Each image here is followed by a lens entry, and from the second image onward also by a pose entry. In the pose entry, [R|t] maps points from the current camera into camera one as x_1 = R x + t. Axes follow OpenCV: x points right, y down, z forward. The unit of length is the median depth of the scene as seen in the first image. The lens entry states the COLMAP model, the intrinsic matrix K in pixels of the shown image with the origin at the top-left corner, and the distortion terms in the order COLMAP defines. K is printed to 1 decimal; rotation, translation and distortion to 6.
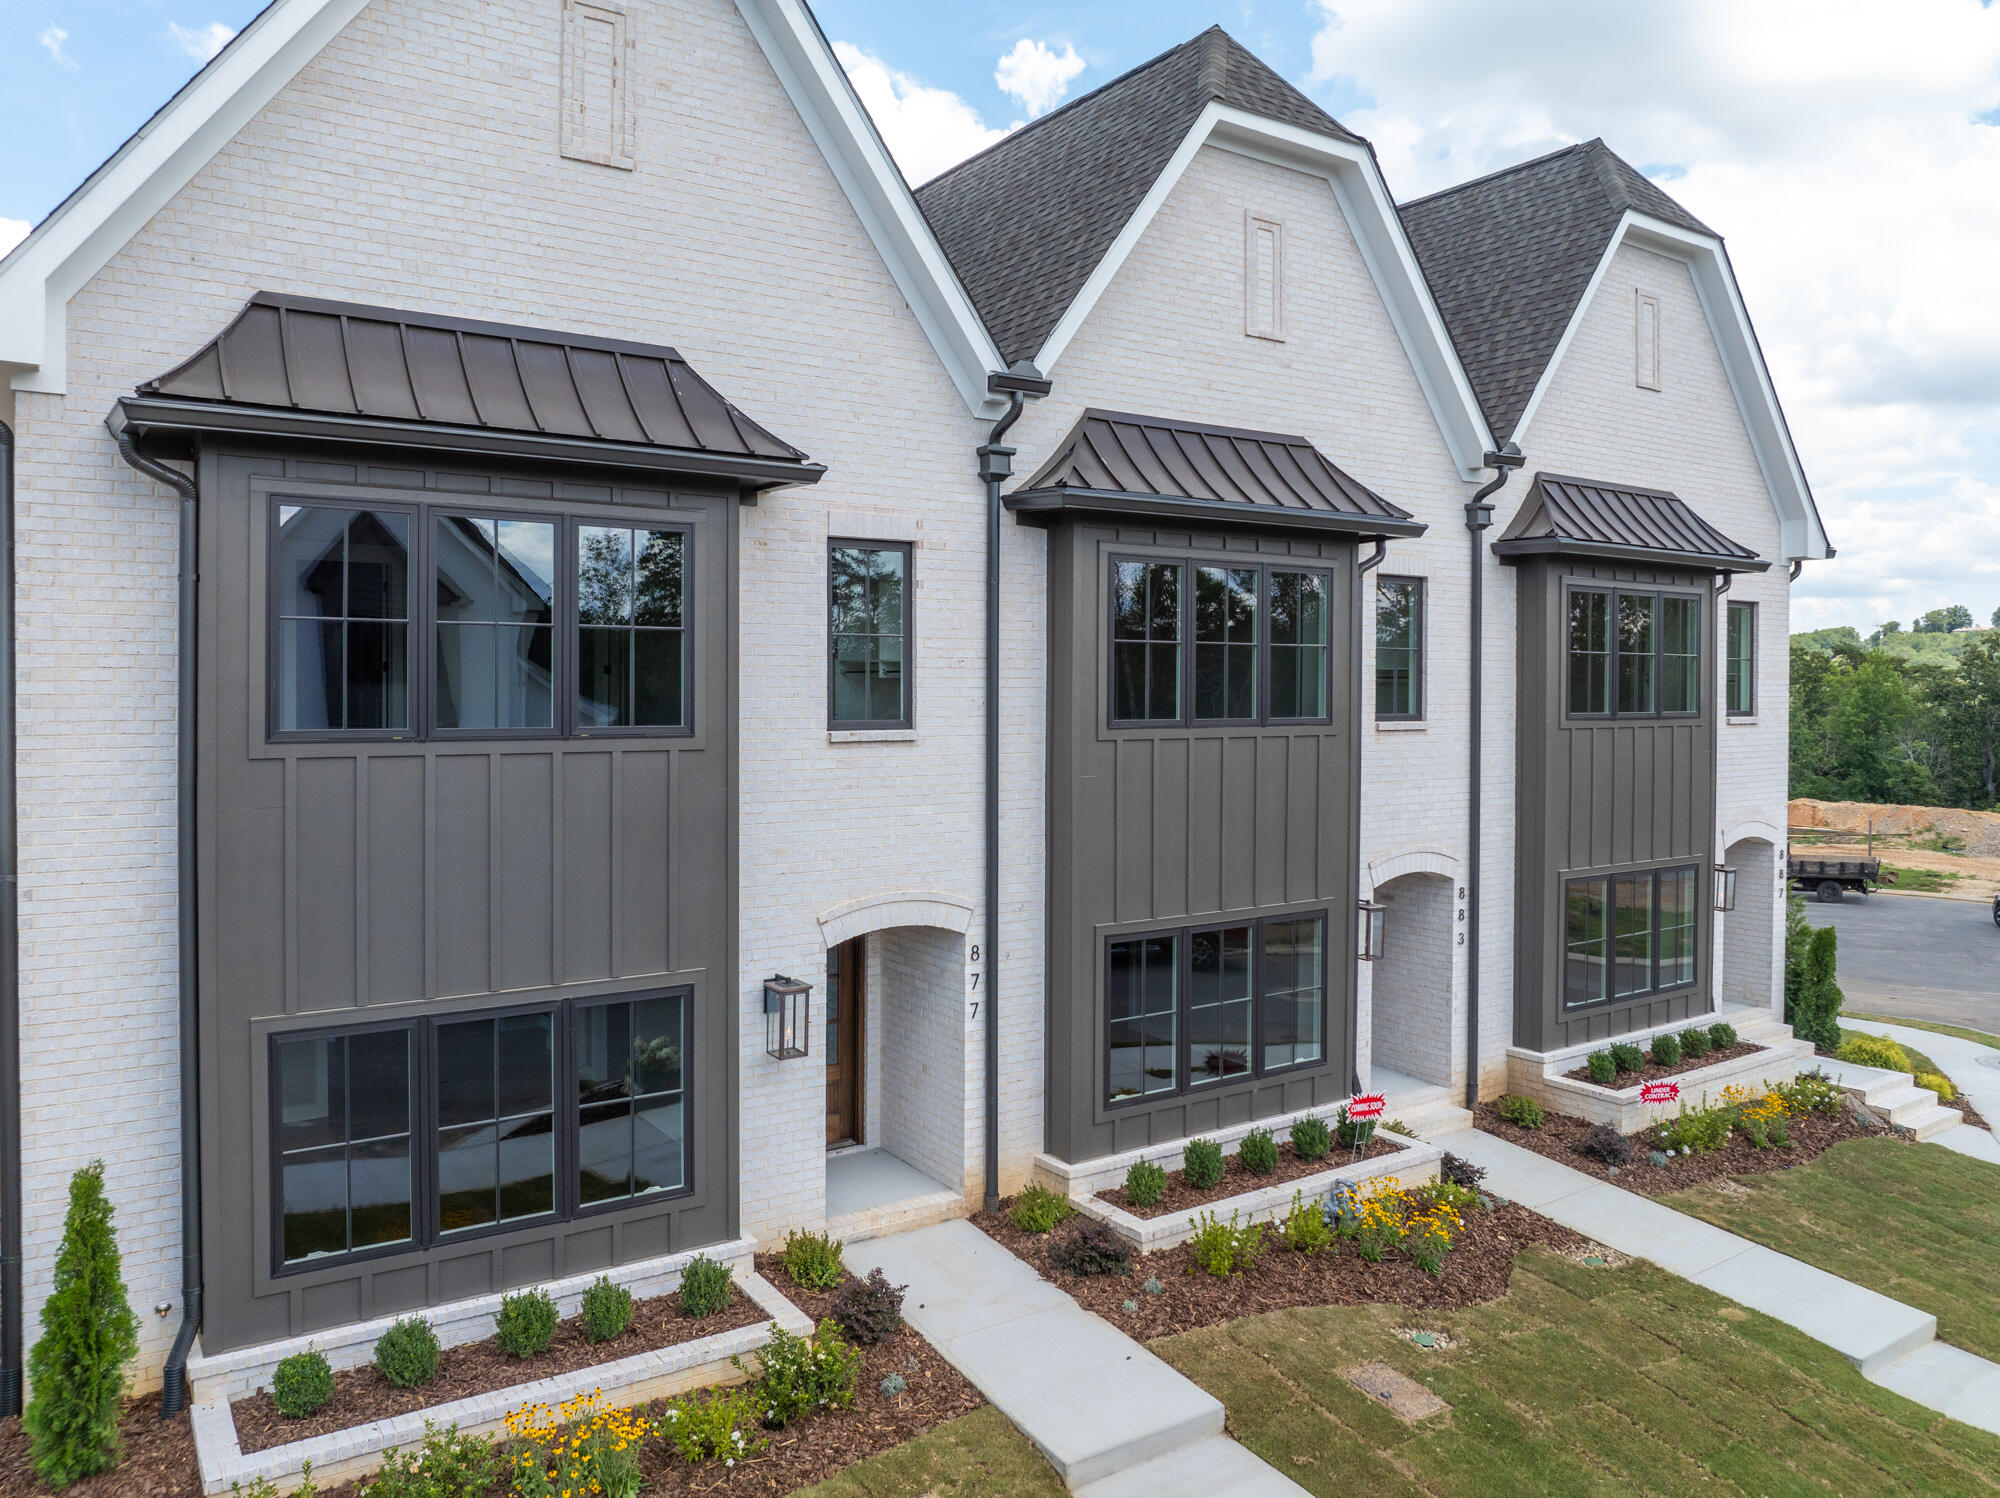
lens RADIAL K [[1399.4, 0, 972.2], [0, 1399.4, 697.9], [0, 0, 1]] dist [-0.043447, 0.002998]
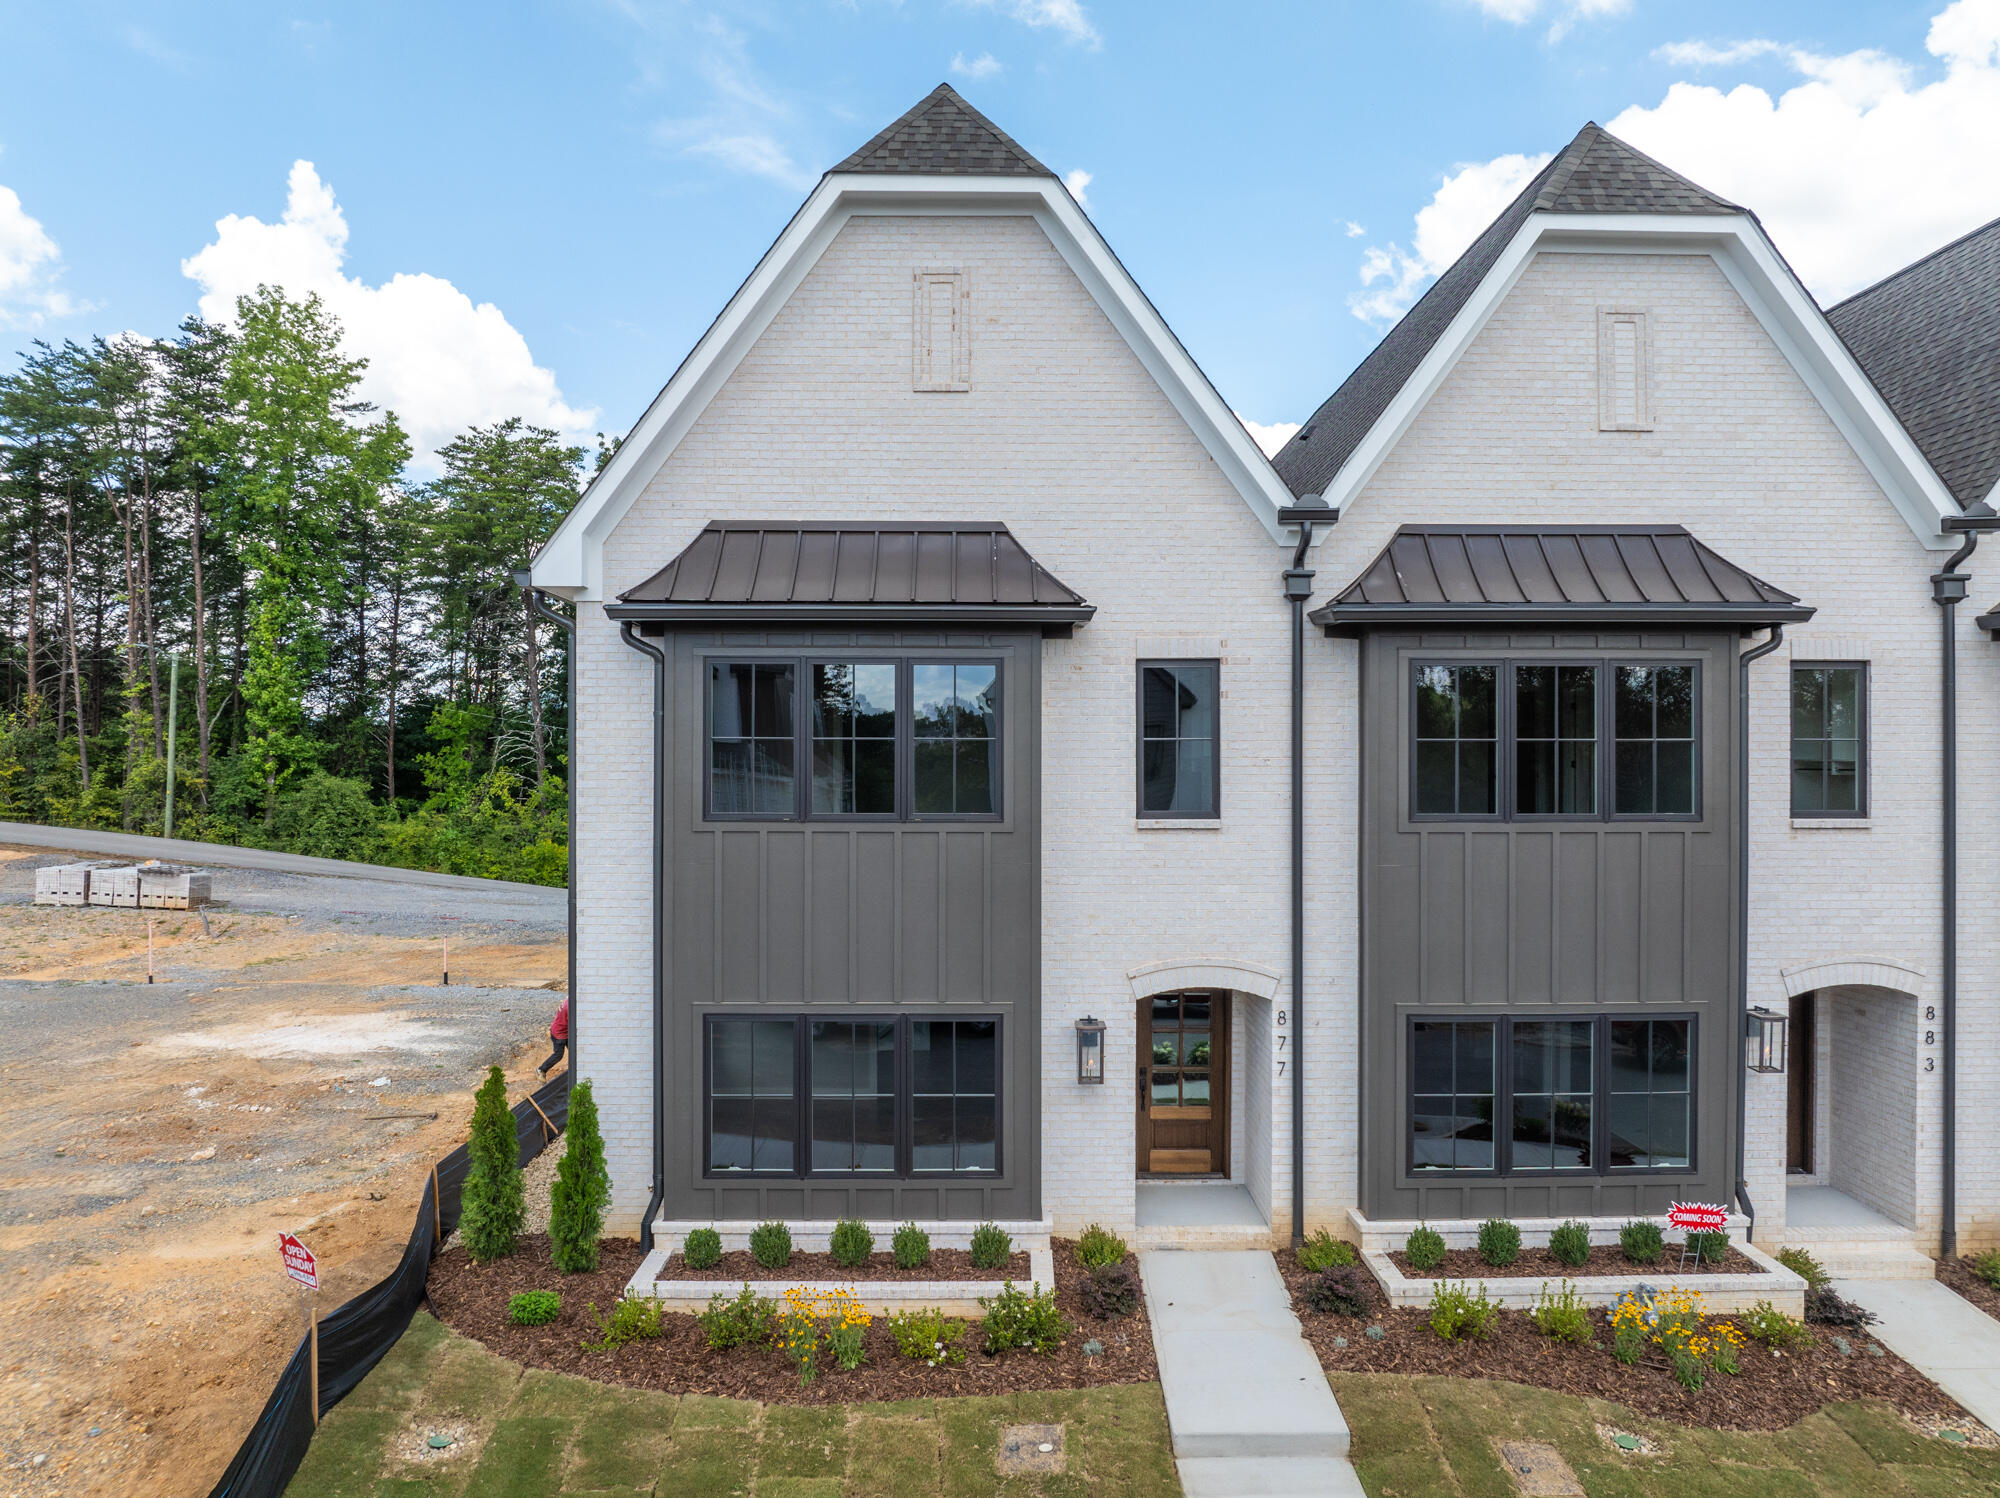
lens RADIAL K [[1384.9, 0, 1000.0], [0, 1384.9, 749.0], [0, 0, 1]] dist [-0.040383, -0.002704]
pose [[0.839327, -0.006498, -0.543588, 0.439055], [-0.002783, 0.999864, -0.016249, -0.017060], [0.543620, 0.015151, 0.839195, -0.070528]]
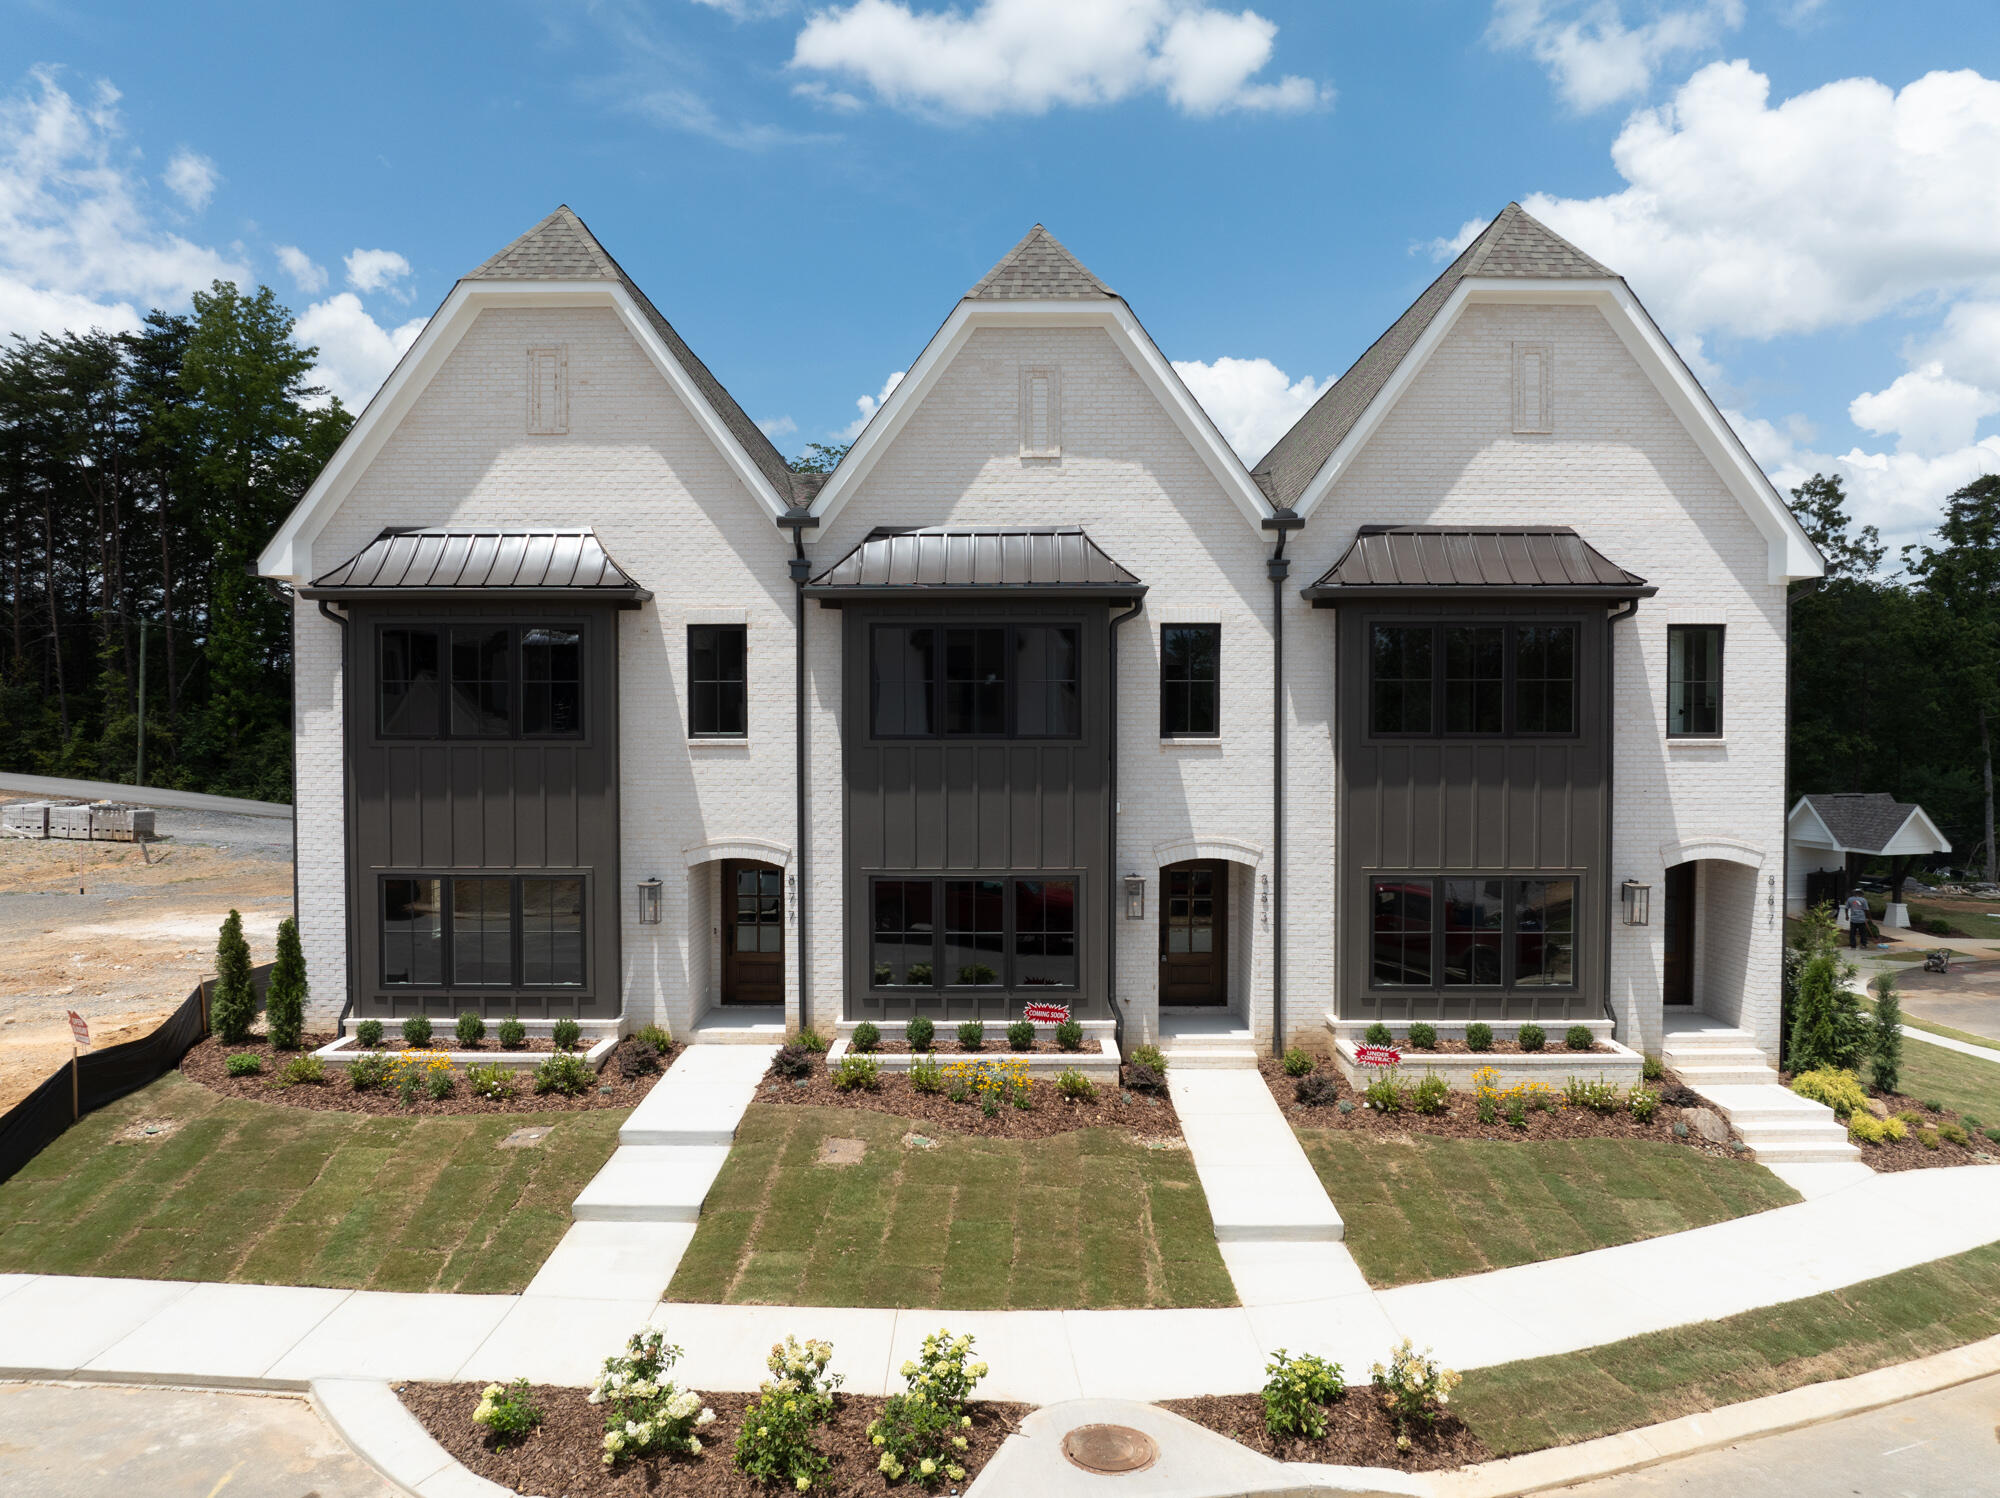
lens RADIAL K [[1373.0, 0, 1000.0], [0, 1373.0, 749.0], [0, 0, 1]] dist [-0.045629, 0.002596]
pose [[0.835131, 0.007801, -0.549996, 1.107545], [-0.000945, 0.999918, 0.012748, 0.014262], [0.550051, -0.010126, 0.835070, -0.180749]]
